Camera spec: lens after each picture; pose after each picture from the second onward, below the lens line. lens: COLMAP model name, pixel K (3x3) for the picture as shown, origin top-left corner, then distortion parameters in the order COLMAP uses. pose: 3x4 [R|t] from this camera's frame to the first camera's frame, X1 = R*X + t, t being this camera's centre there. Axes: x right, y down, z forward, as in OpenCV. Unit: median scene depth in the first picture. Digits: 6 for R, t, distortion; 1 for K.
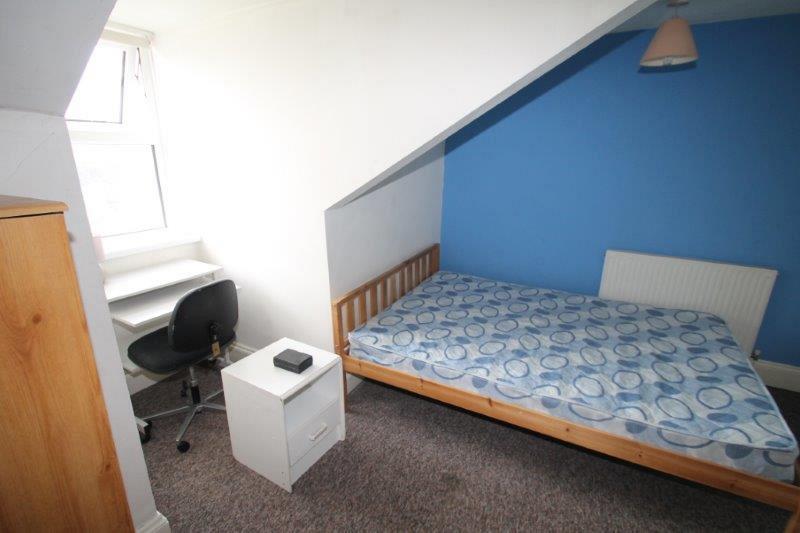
lens RADIAL K [[381.3, 0, 398.4], [0, 381.3, 269.6], [0, 0, 1]] dist [0.001282, -0.011277]
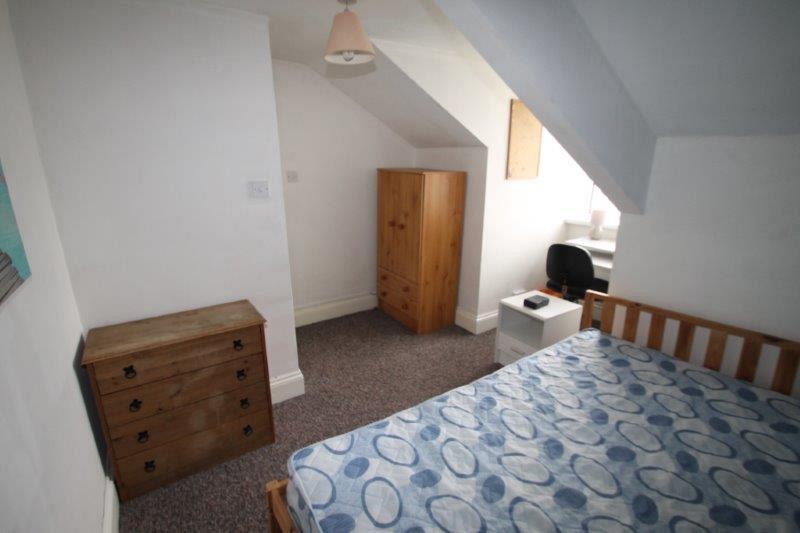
lens RADIAL K [[381.3, 0, 398.4], [0, 381.3, 269.6], [0, 0, 1]] dist [0.001282, -0.011277]
pose [[-0.436522, 0.249457, -0.864419, 1.031143], [-0.258198, 0.885642, 0.385969, -0.258616], [0.861848, 0.391675, -0.322193, 0.841650]]
